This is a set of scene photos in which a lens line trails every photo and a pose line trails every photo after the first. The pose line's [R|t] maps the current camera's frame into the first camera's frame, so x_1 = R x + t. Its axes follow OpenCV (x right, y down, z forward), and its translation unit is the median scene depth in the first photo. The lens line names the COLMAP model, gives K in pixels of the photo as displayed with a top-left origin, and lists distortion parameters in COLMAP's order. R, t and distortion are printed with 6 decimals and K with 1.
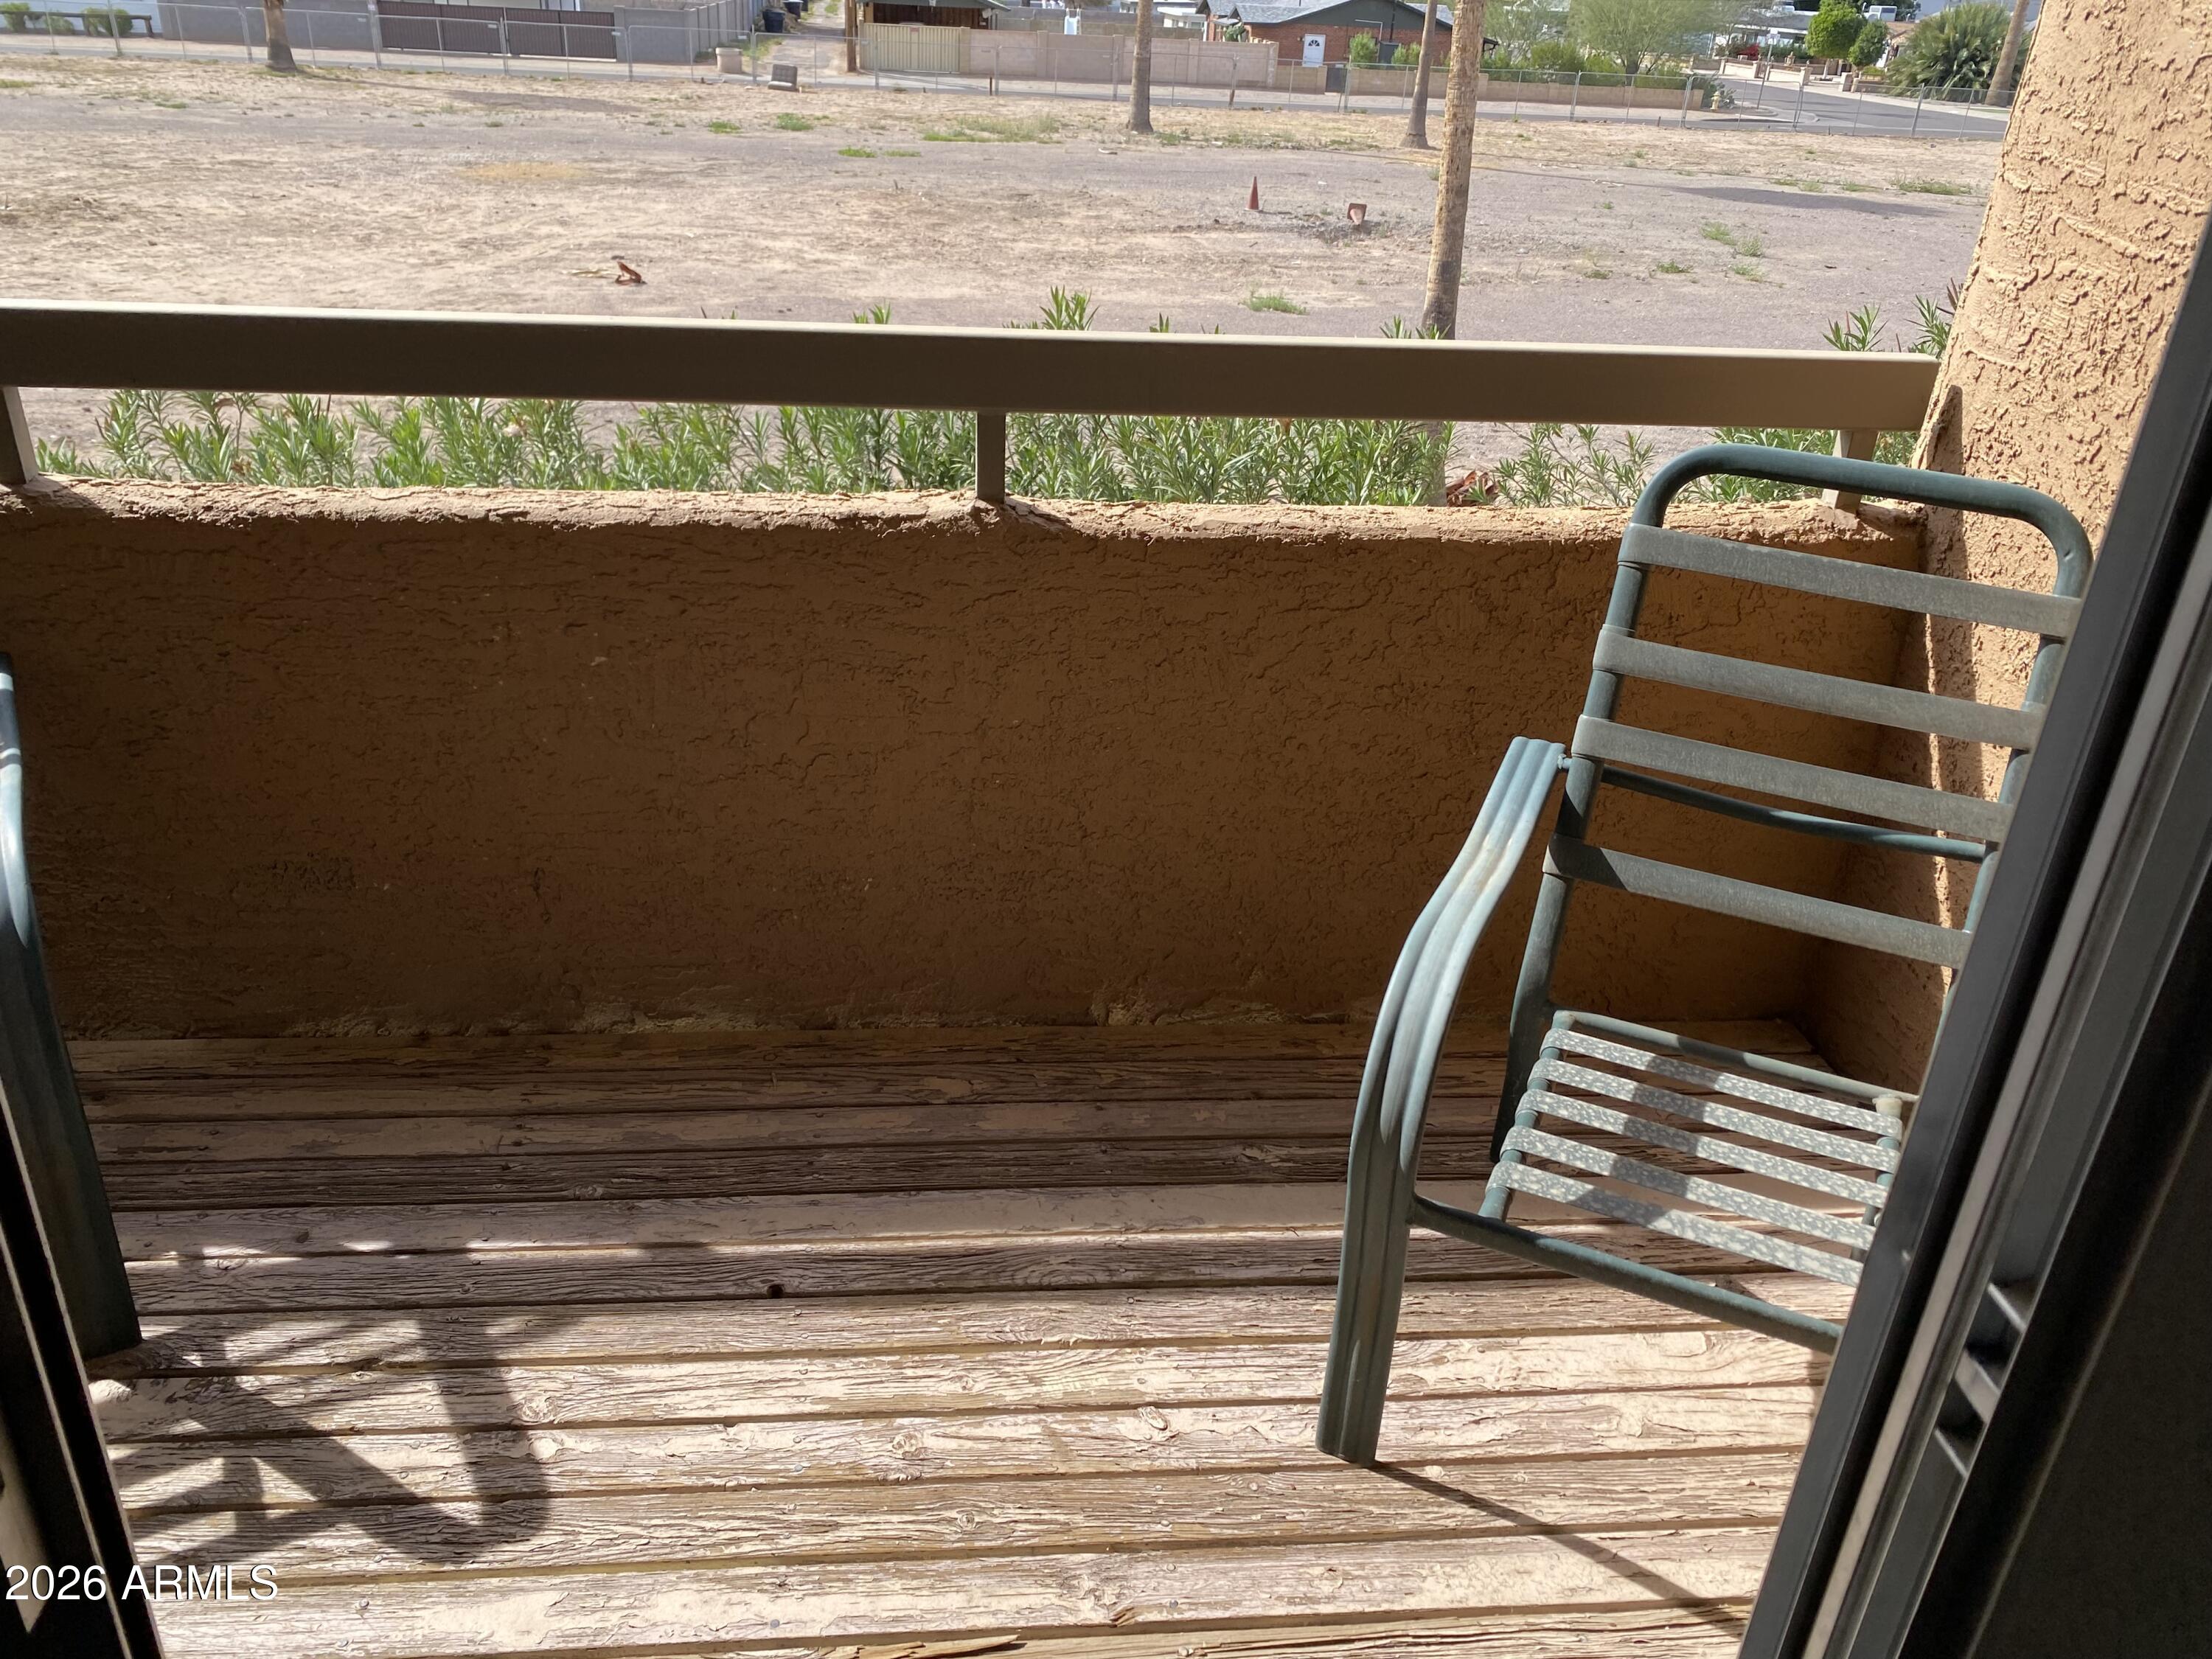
lens RADIAL K [[1676.6, 0, 1101.4], [0, 1676.6, 837.1], [0, 0, 1]] dist [0.025566, -0.028568]
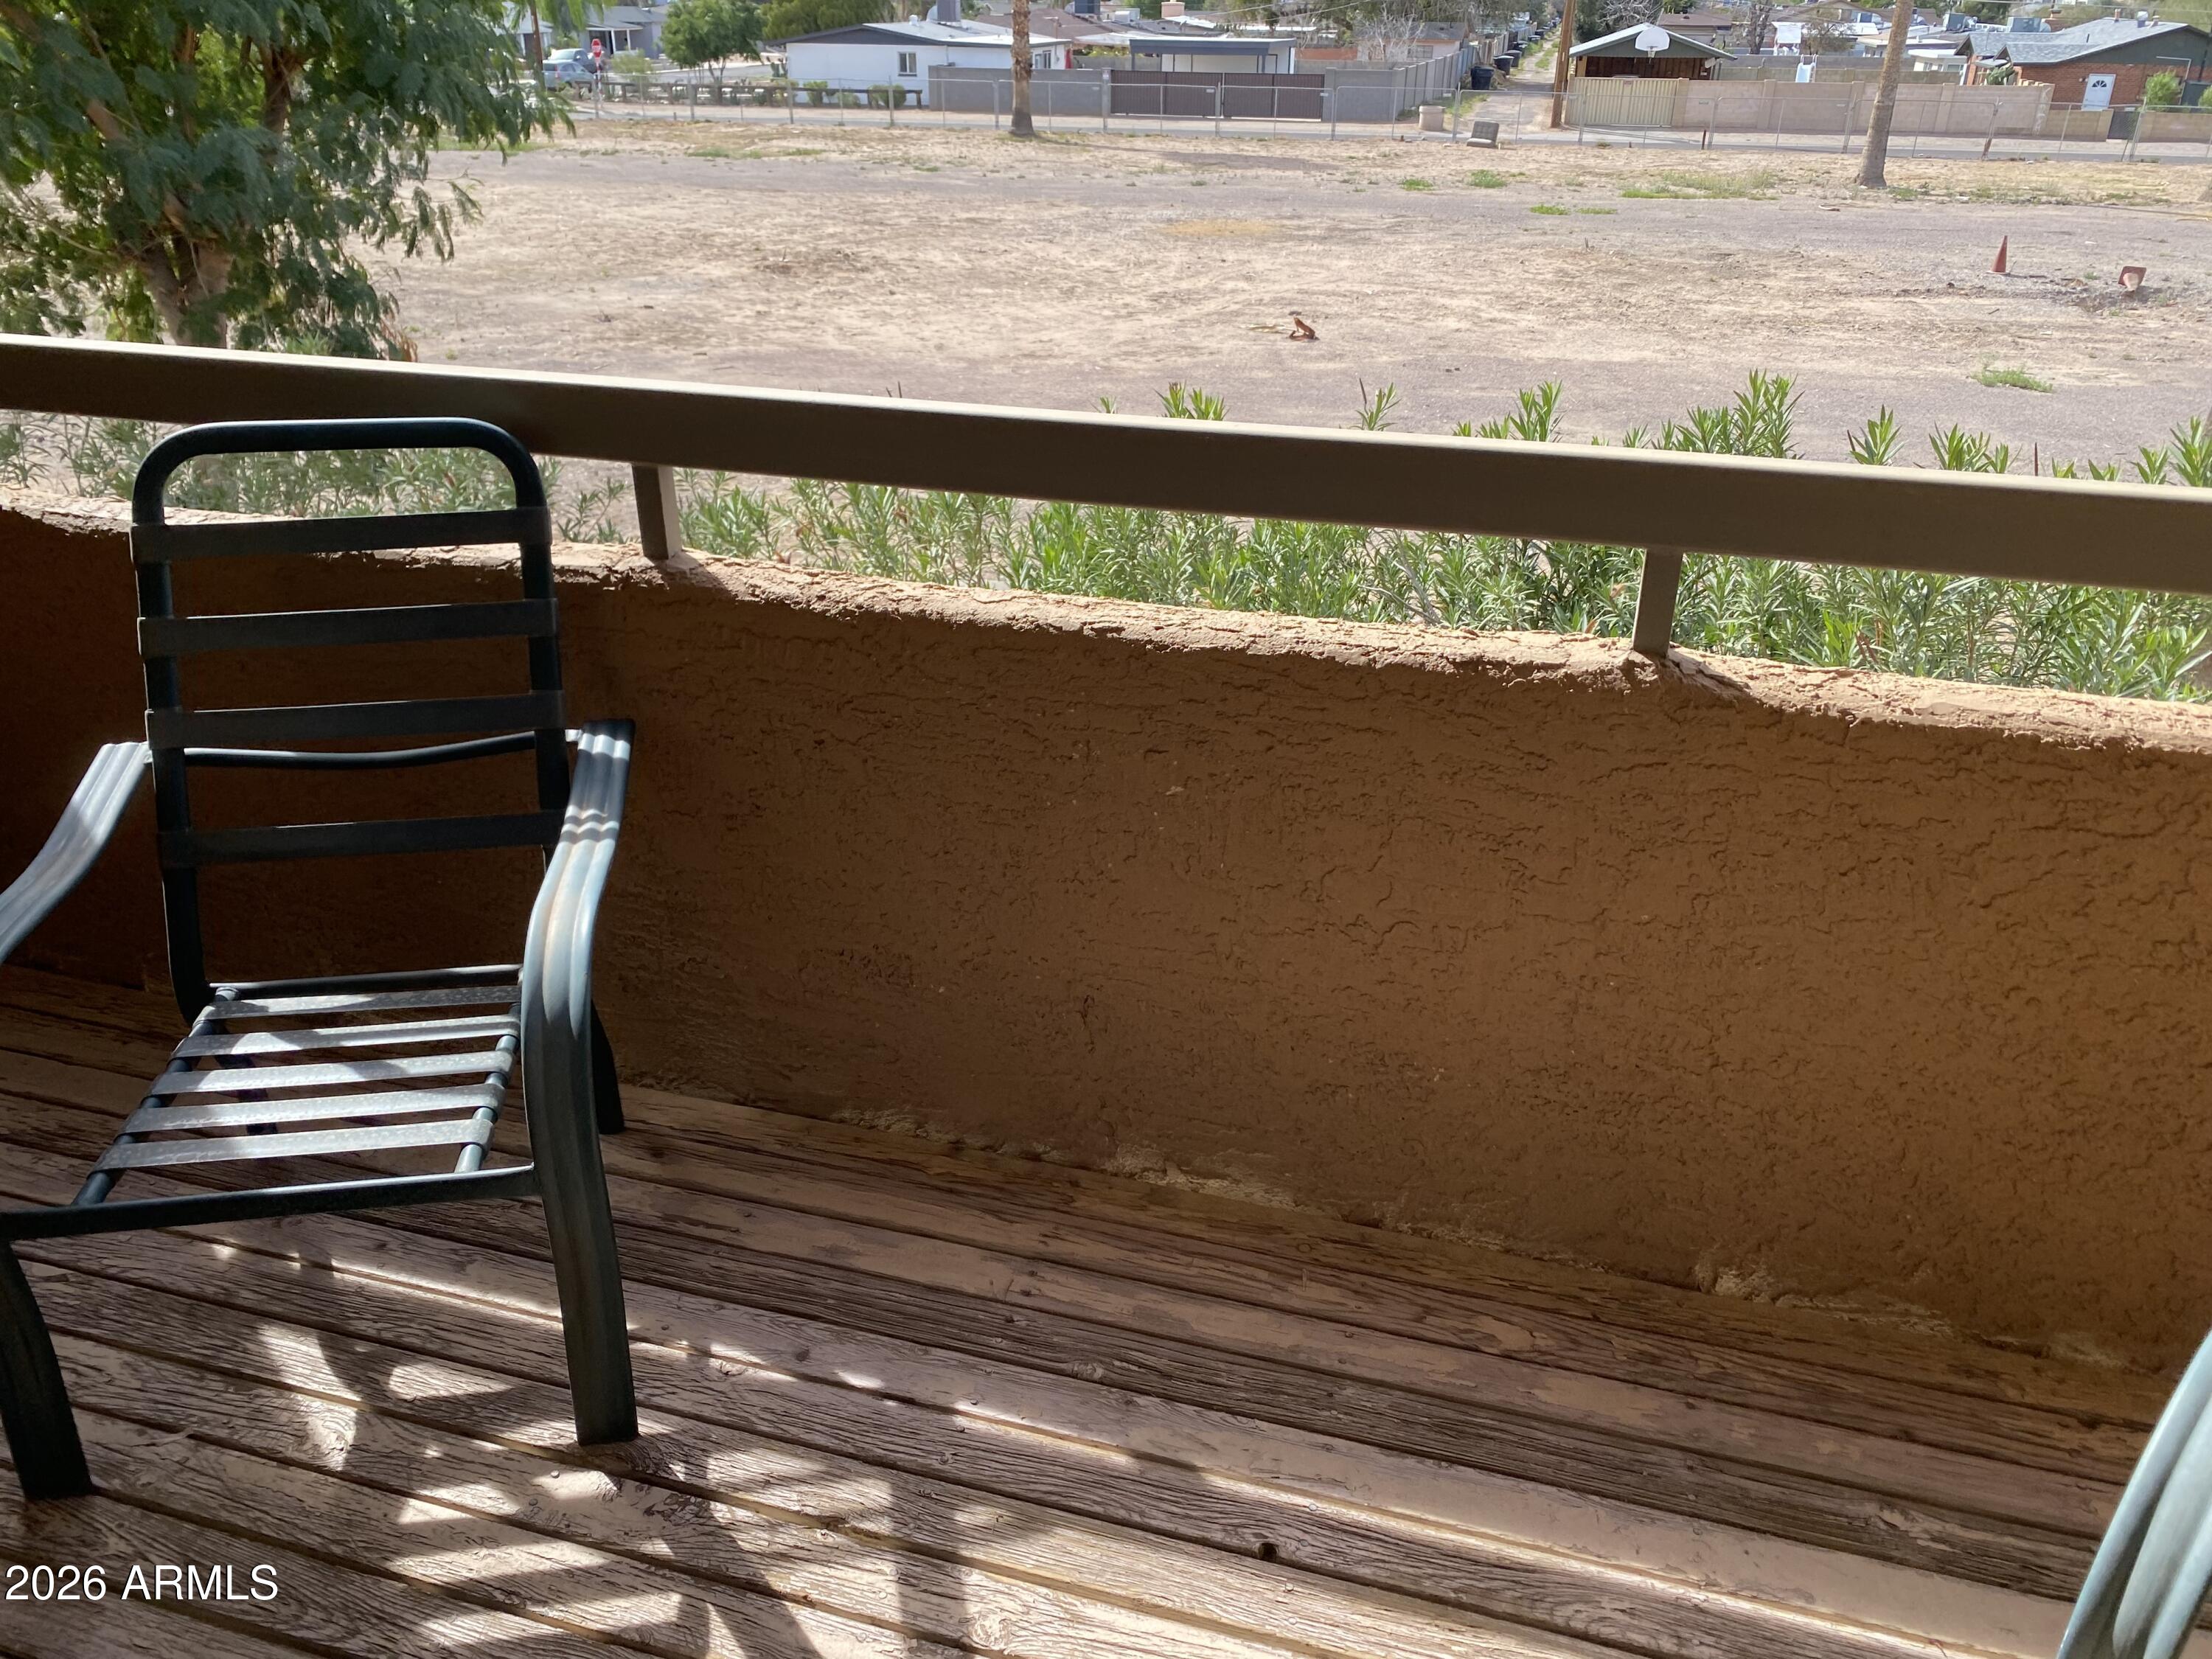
lens RADIAL K [[1676.6, 0, 1111.2], [0, 1676.6, 826.3], [0, 0, 1]] dist [0.025566, -0.028568]
pose [[0.931015, 0.124718, -0.343011, -0.017378], [-0.135733, 0.990712, -0.008192, -0.068817], [0.338804, 0.054185, 0.939296, 0.128533]]
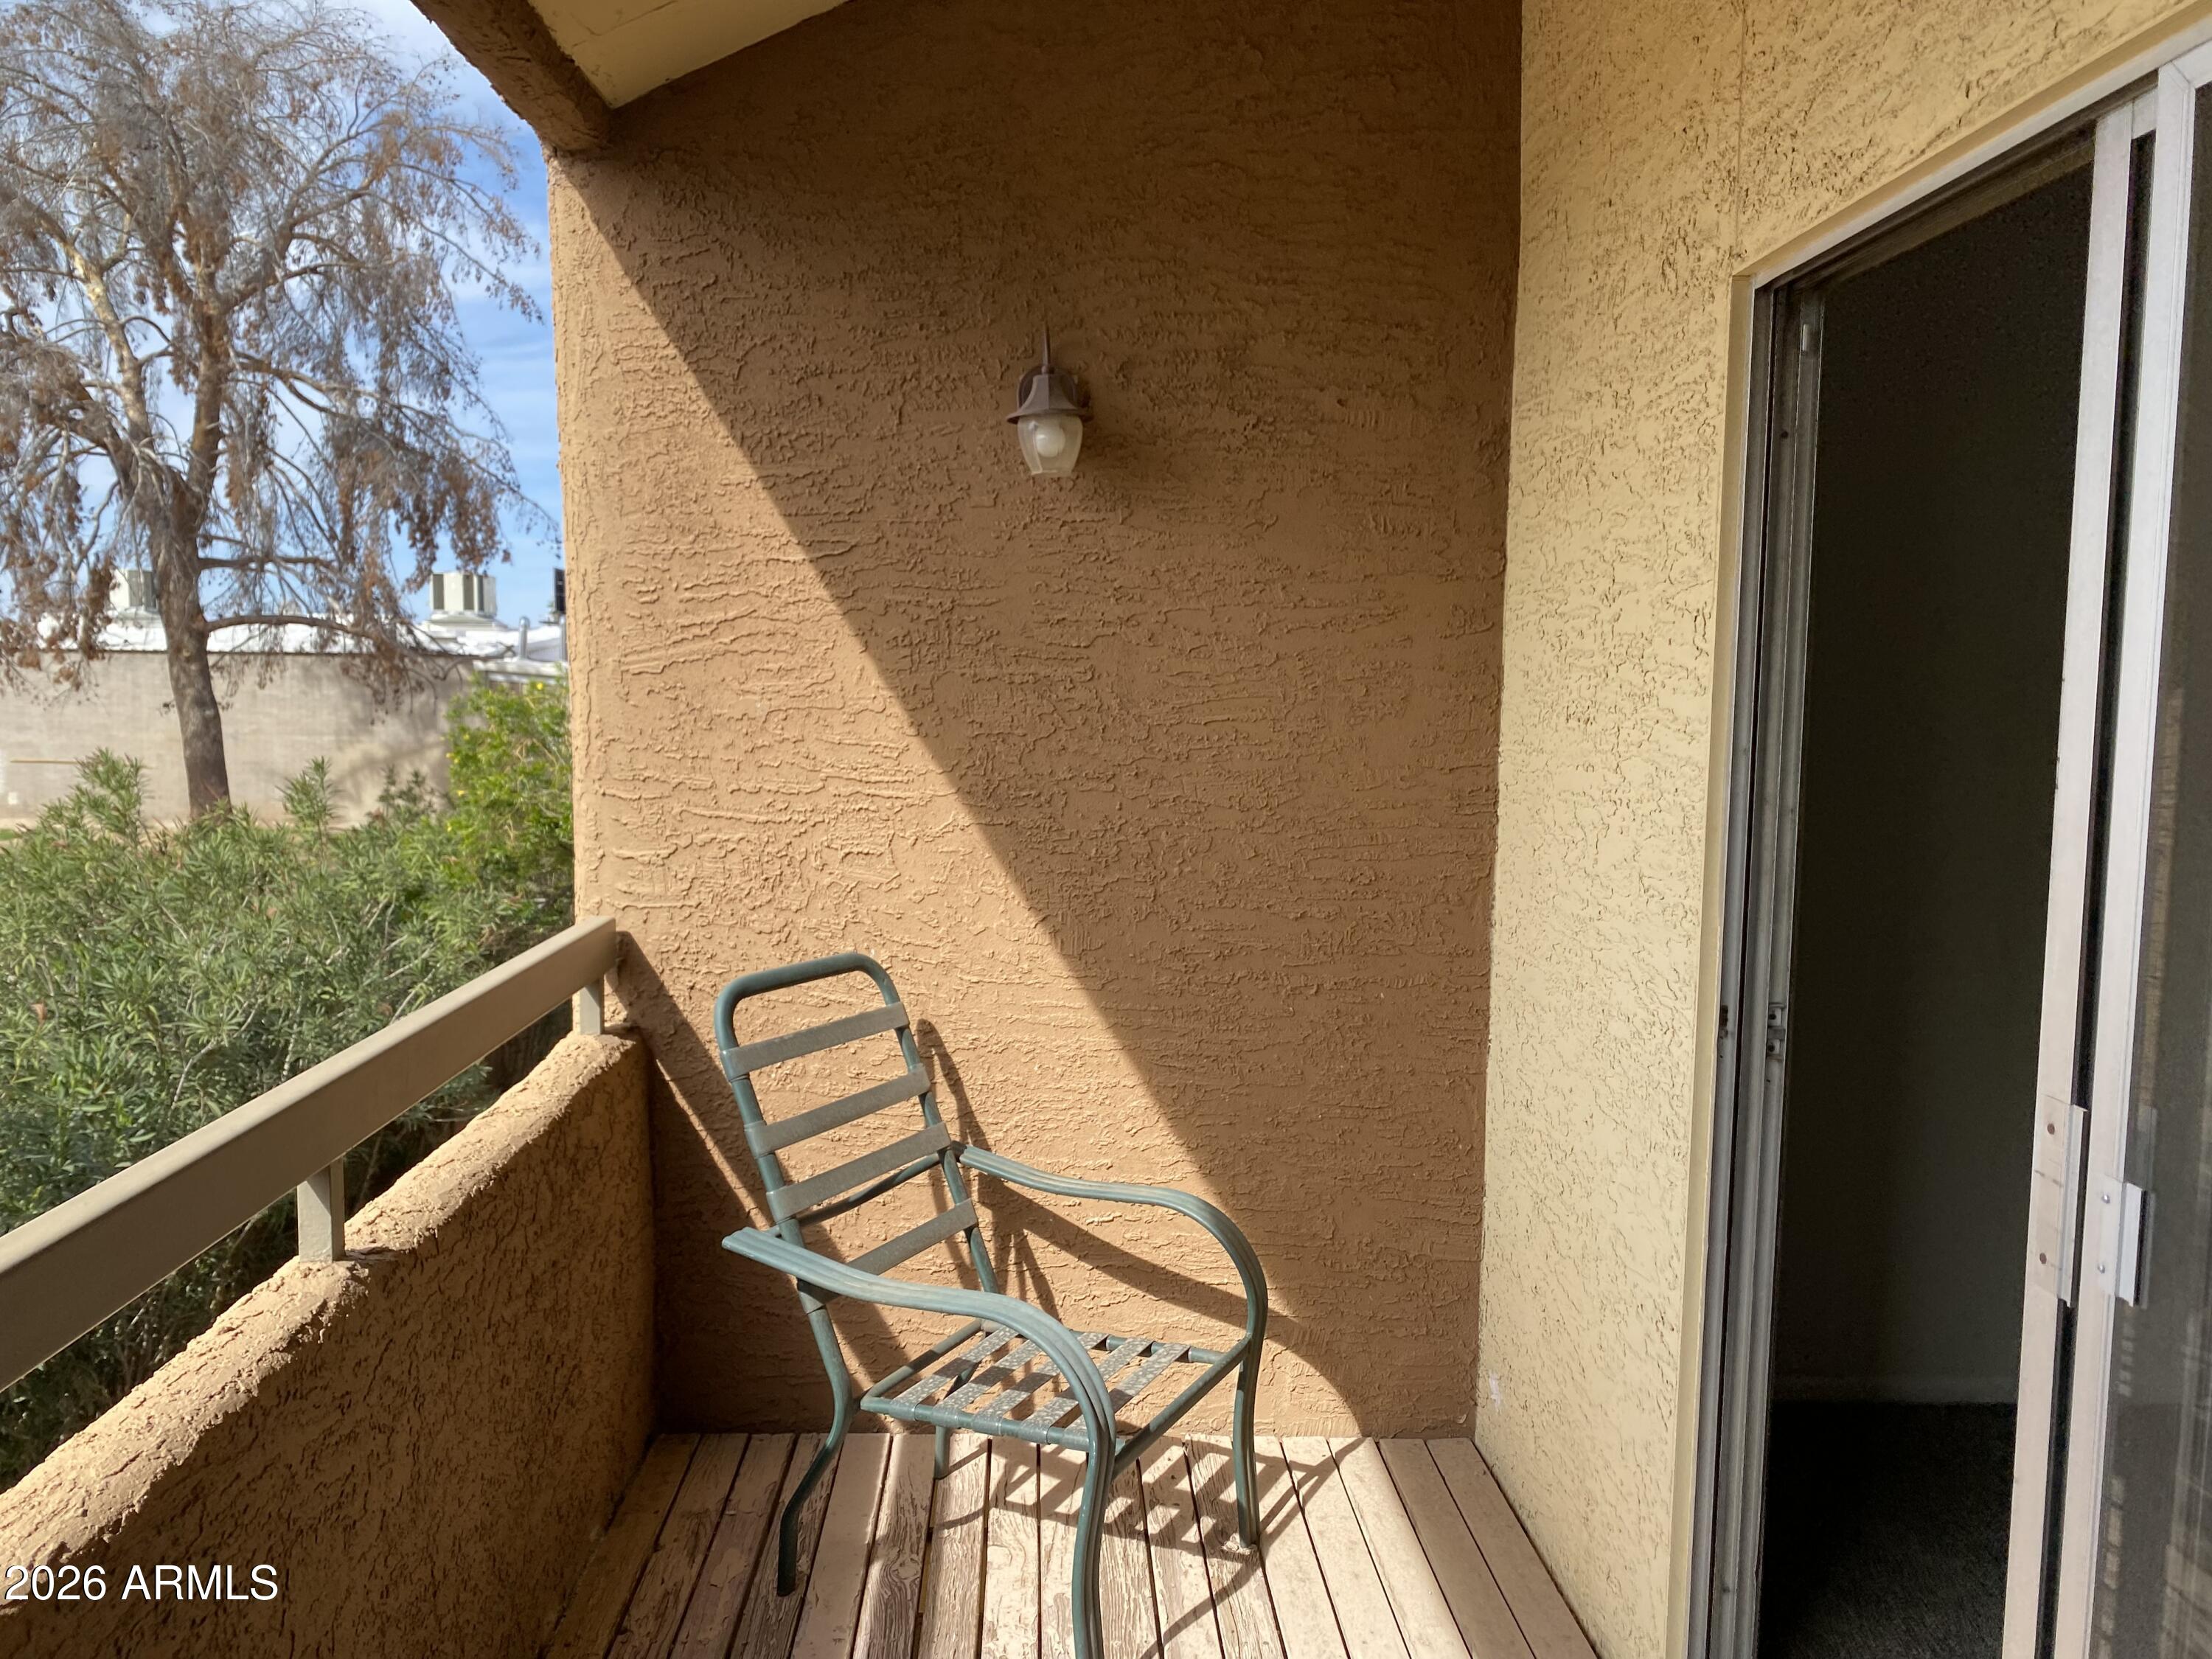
lens RADIAL K [[1676.6, 0, 1110.1], [0, 1676.6, 841.2], [0, 0, 1]] dist [0.025566, -0.028568]
pose [[0.041672, -0.138164, 0.989532, -0.864462], [0.456628, 0.883542, 0.104135, -0.297065], [-0.888681, 0.447508, 0.099909, 0.468729]]
